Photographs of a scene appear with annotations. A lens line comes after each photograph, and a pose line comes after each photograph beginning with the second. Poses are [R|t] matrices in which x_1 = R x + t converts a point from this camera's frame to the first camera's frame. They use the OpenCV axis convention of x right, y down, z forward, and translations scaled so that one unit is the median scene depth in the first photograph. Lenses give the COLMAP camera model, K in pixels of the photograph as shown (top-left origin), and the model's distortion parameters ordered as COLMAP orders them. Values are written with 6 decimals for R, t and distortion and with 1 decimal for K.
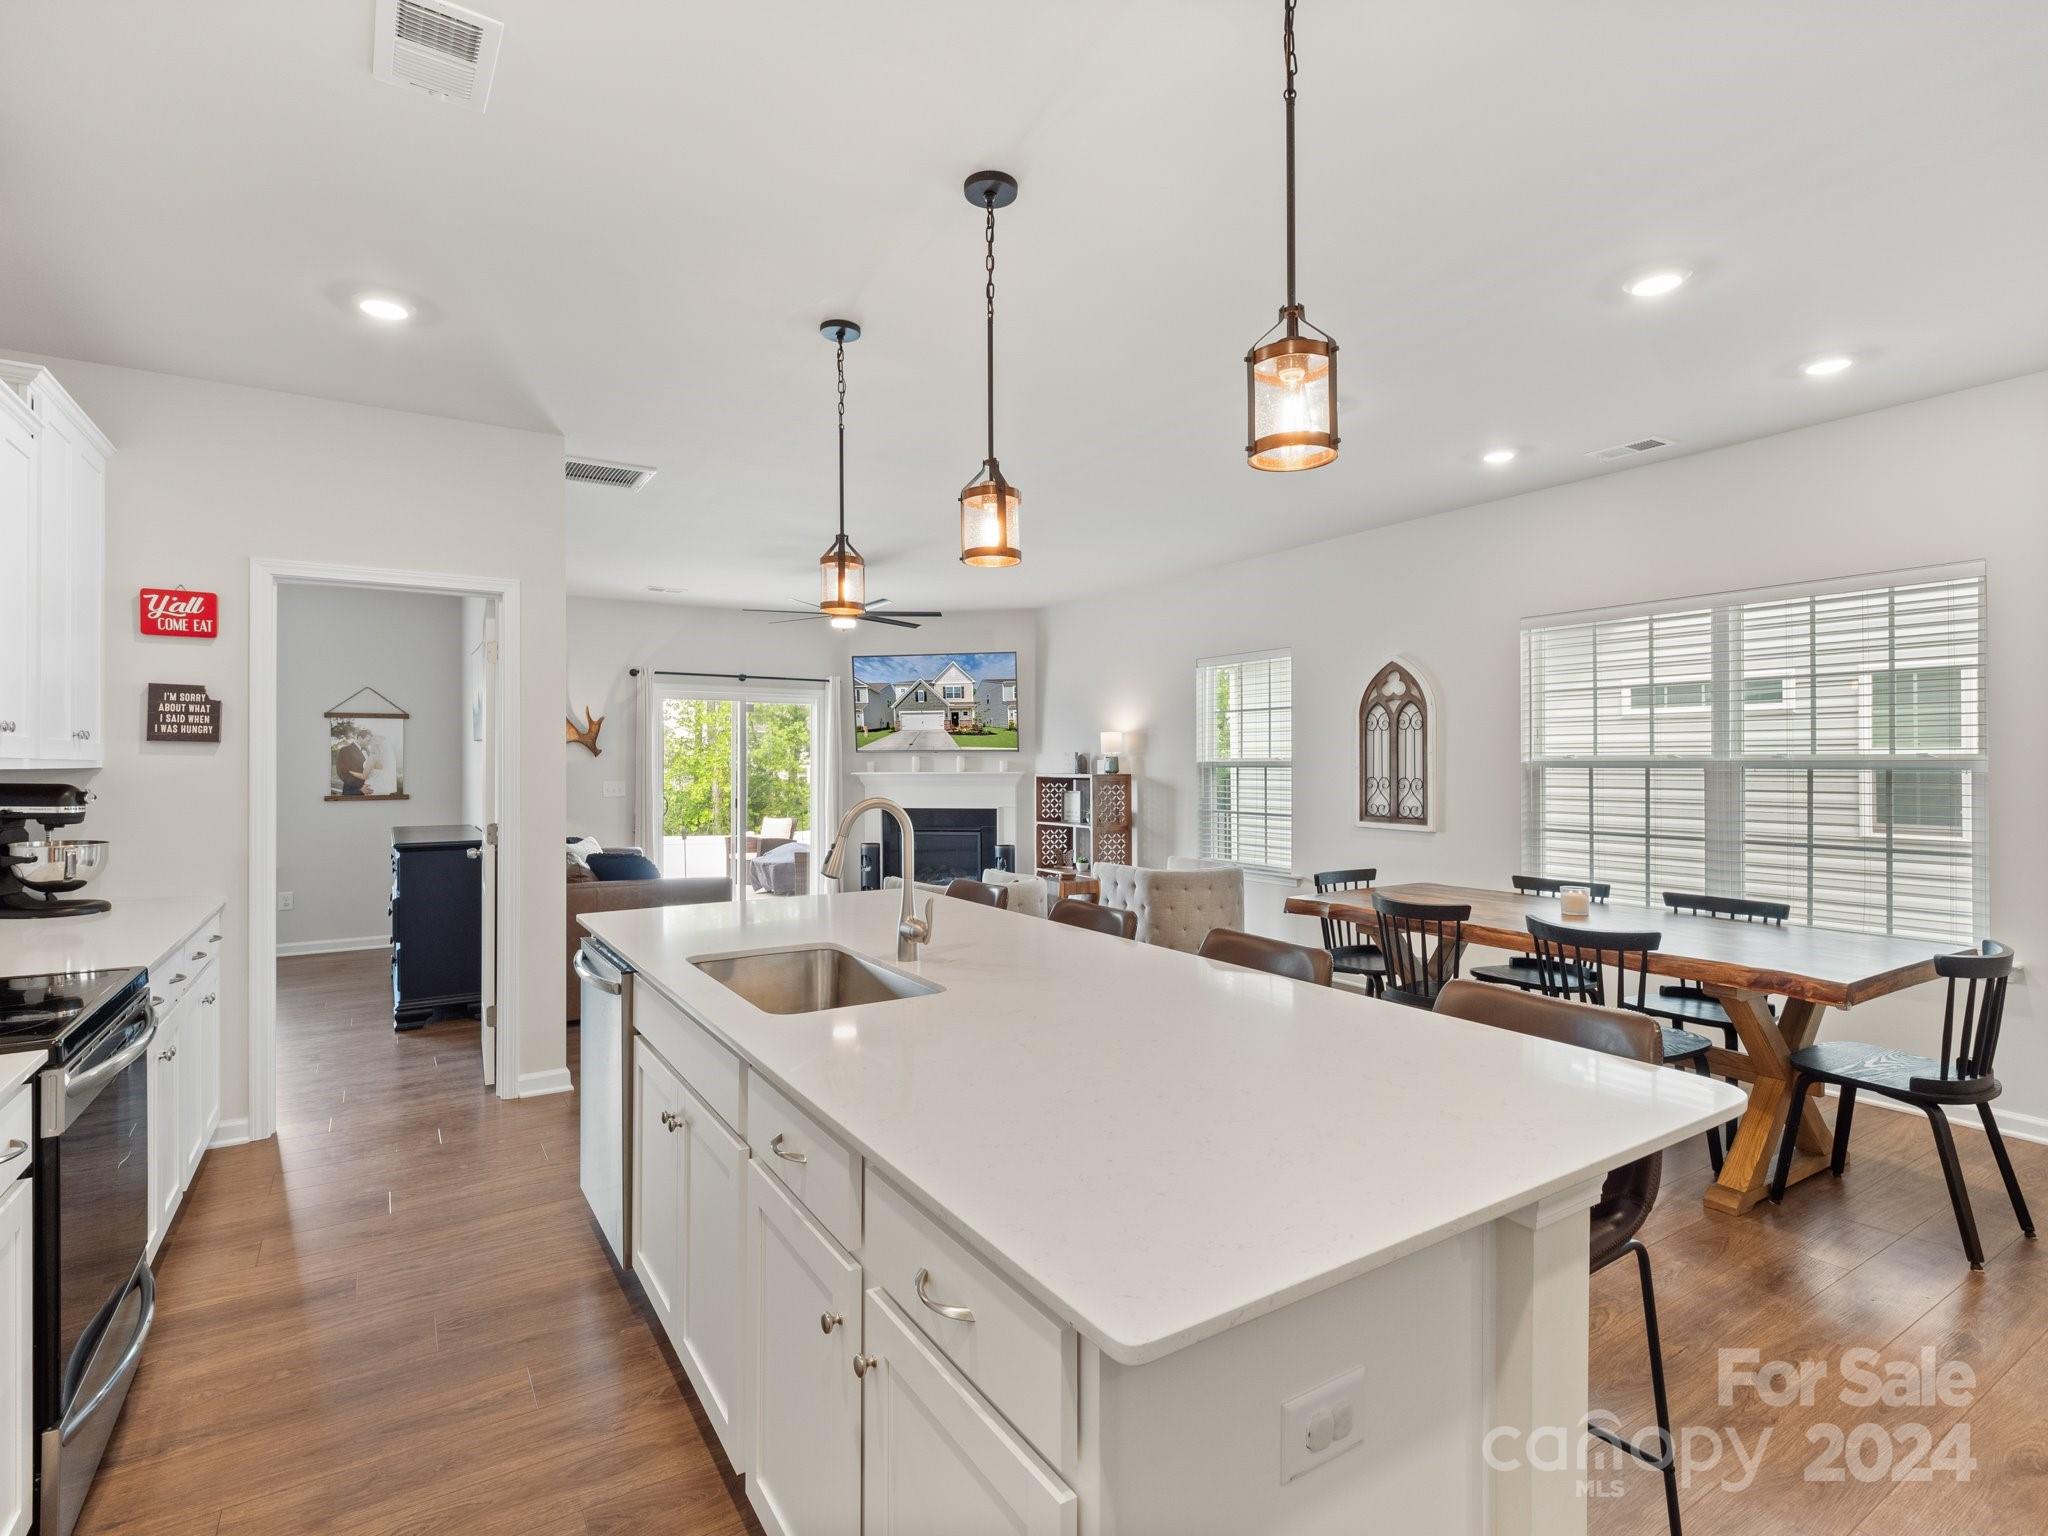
lens RADIAL K [[1007.3, 0, 1011.9], [0, 1007.3, 763.5], [0, 0, 1]] dist [0.000084, -0.000414]
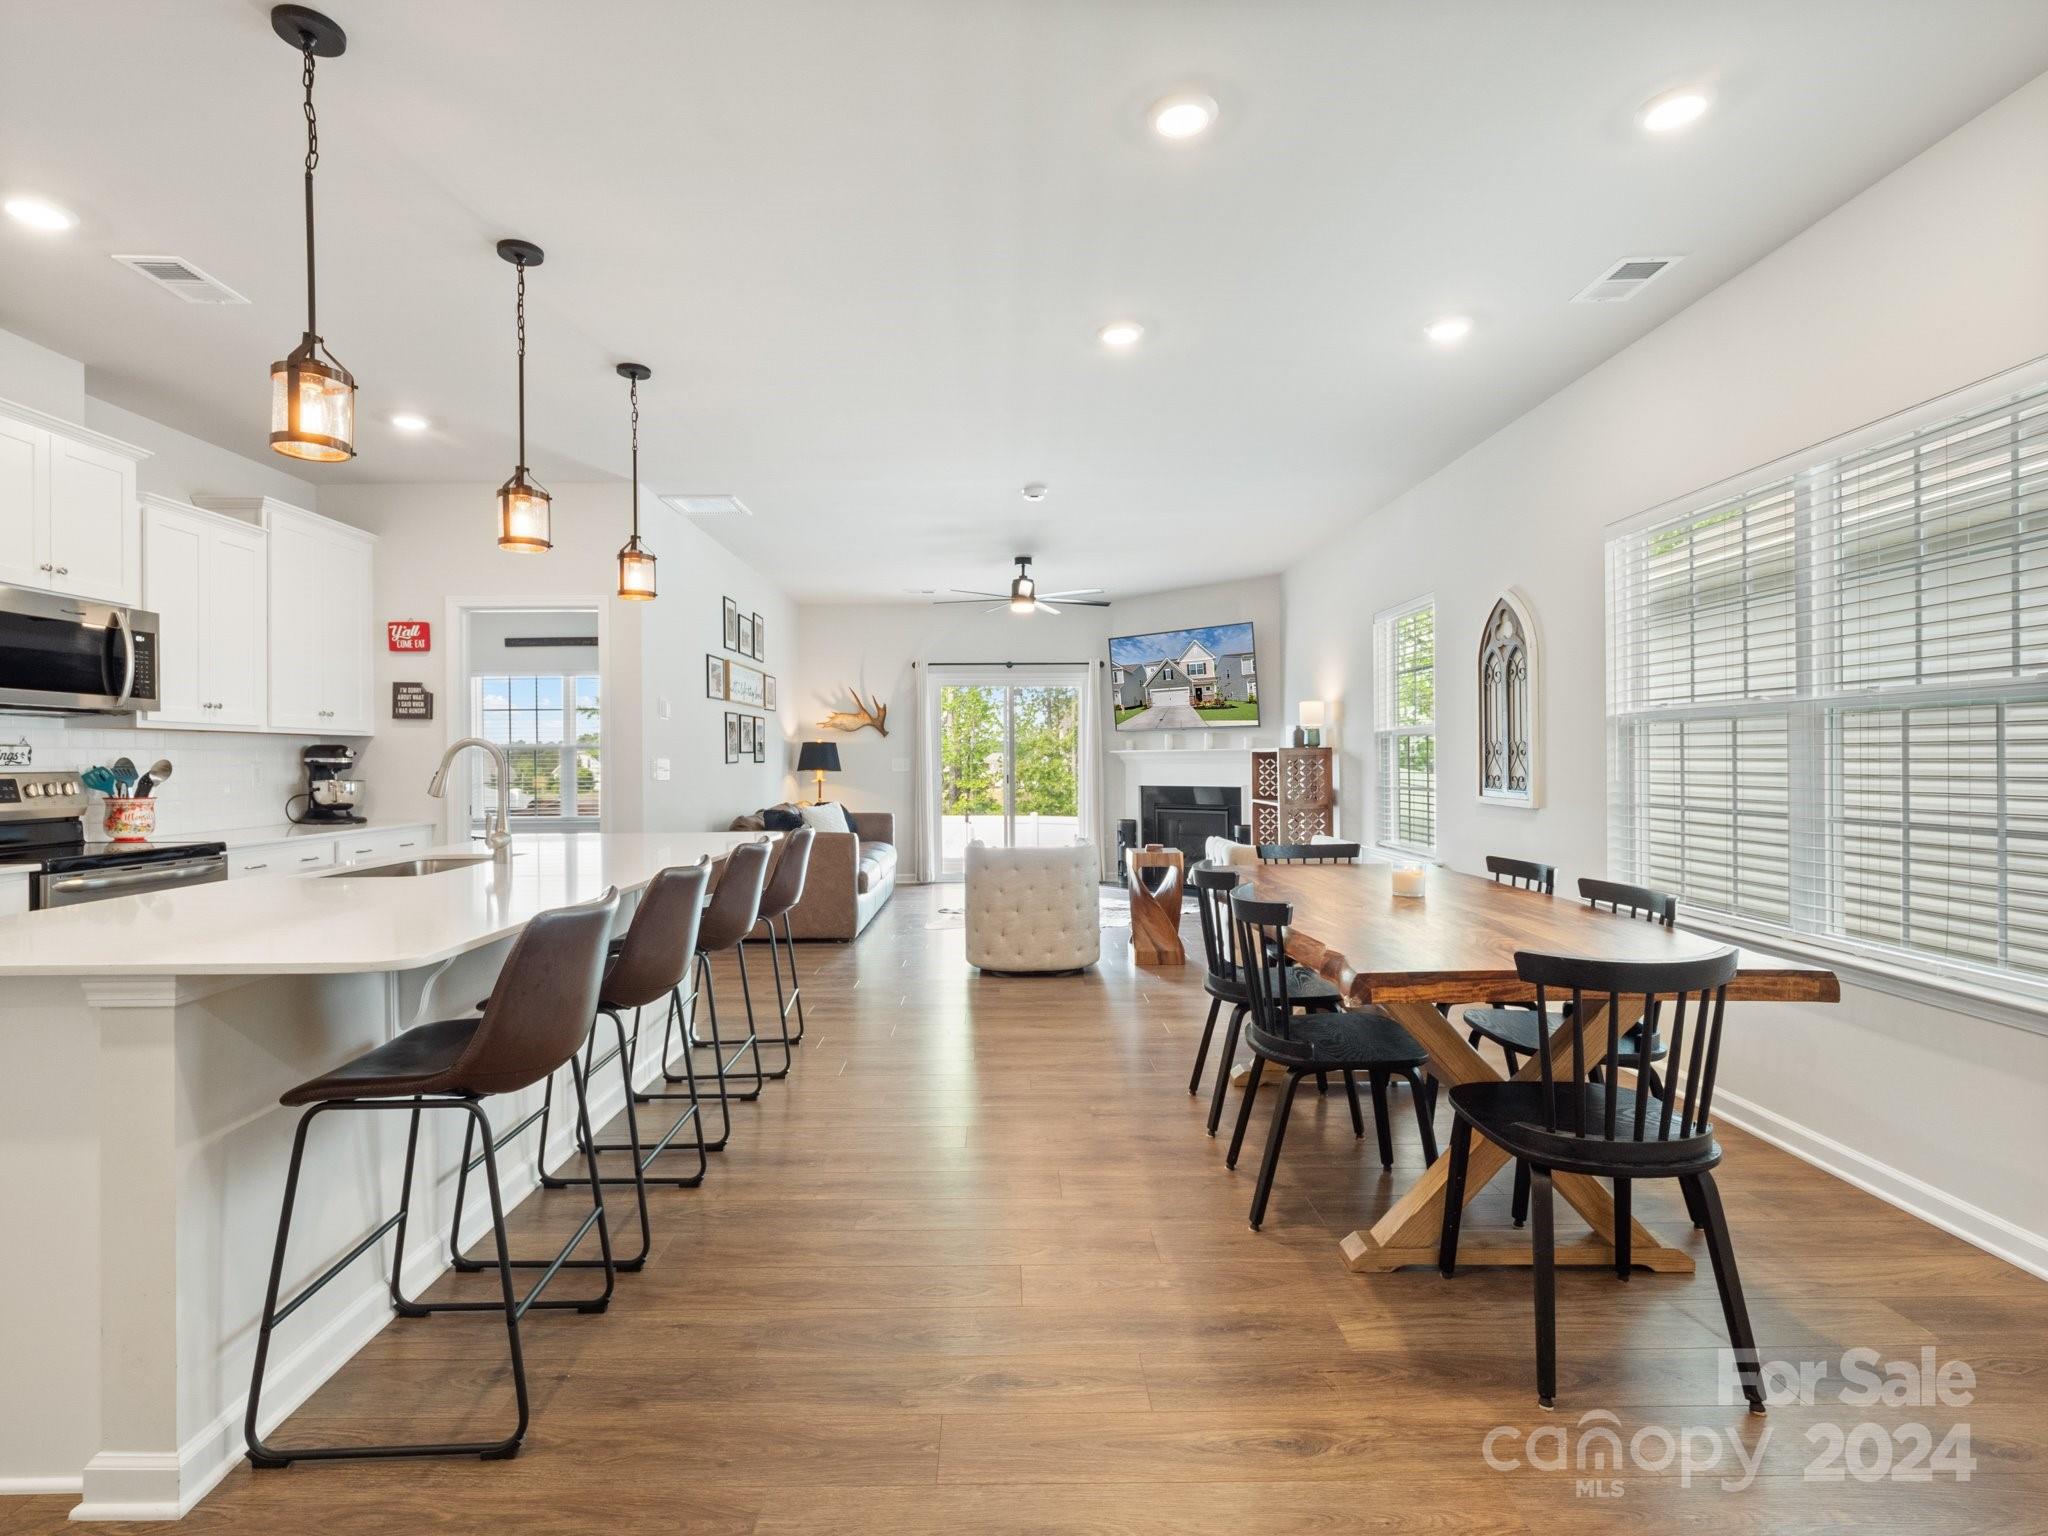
lens RADIAL K [[1002.2, 0, 1007.5], [0, 1002.2, 767.2], [0, 0, 1]] dist [0.003240, 0.000096]
pose [[0.850041, 0.000863, -0.526716, 0.525843], [0.004339, 0.999953, 0.008641, 0.029403], [0.526699, -0.009630, 0.849997, 0.113402]]
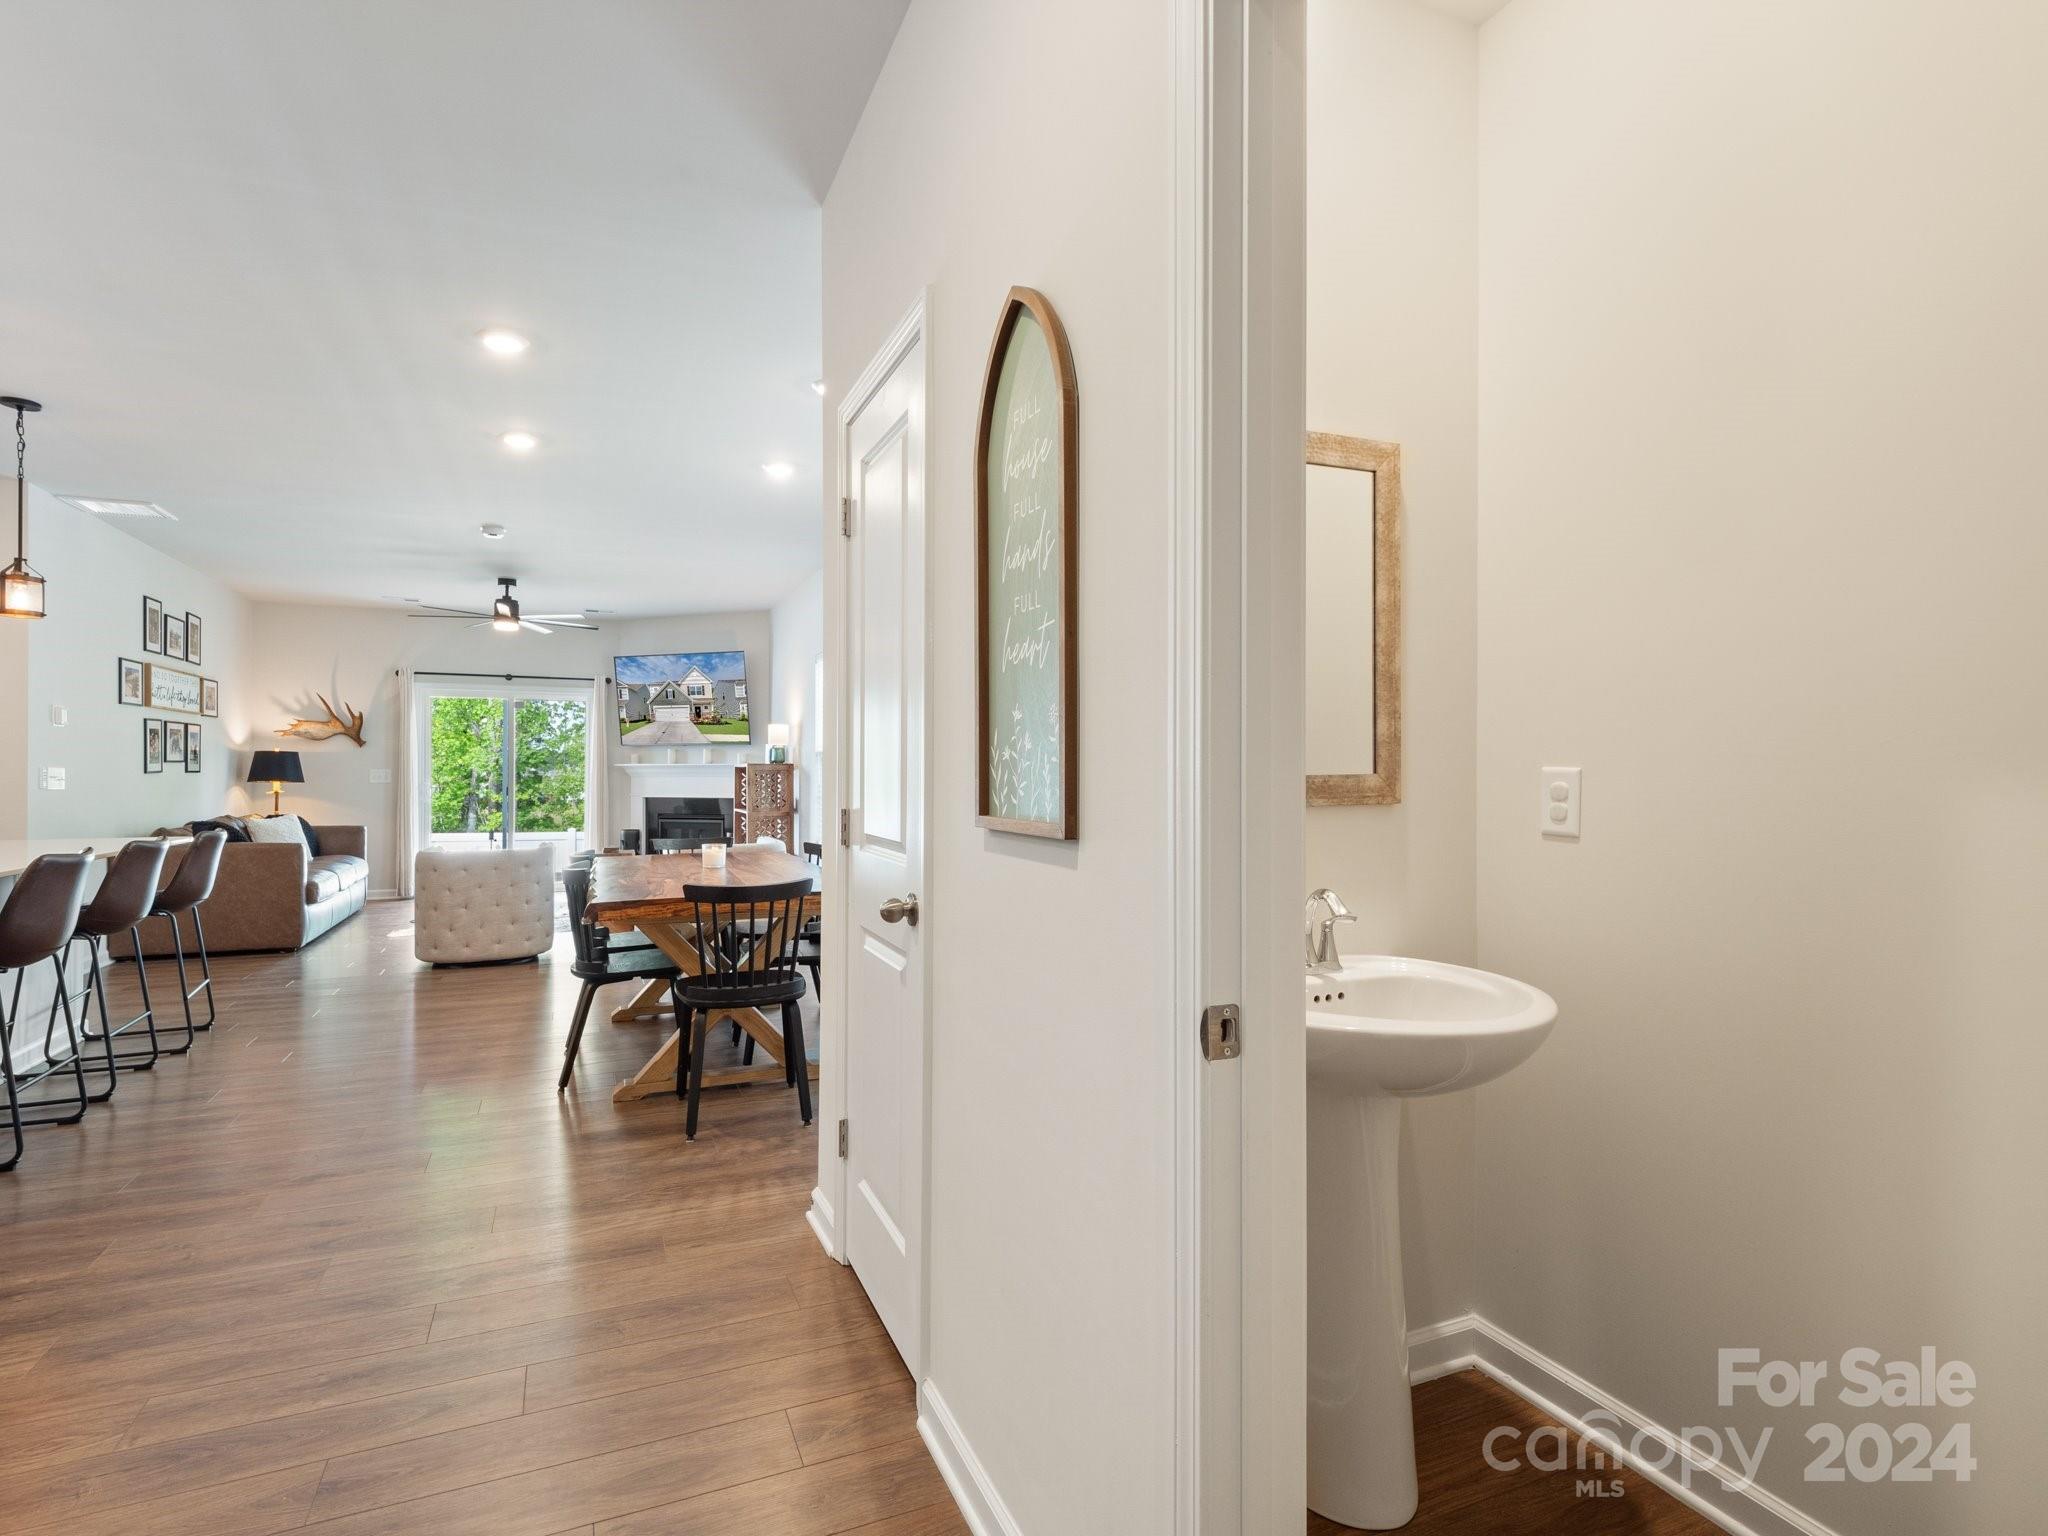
lens RADIAL K [[1053.2, 0, 1046.3], [0, 1053.2, 769.6], [0, 0, 1]] dist [0.001051, 0.000107]
pose [[0.990344, 0.004269, -0.138567, 0.815440], [-0.004652, 0.999986, -0.002439, 0.027974], [0.138554, 0.003060, 0.990350, -0.107976]]
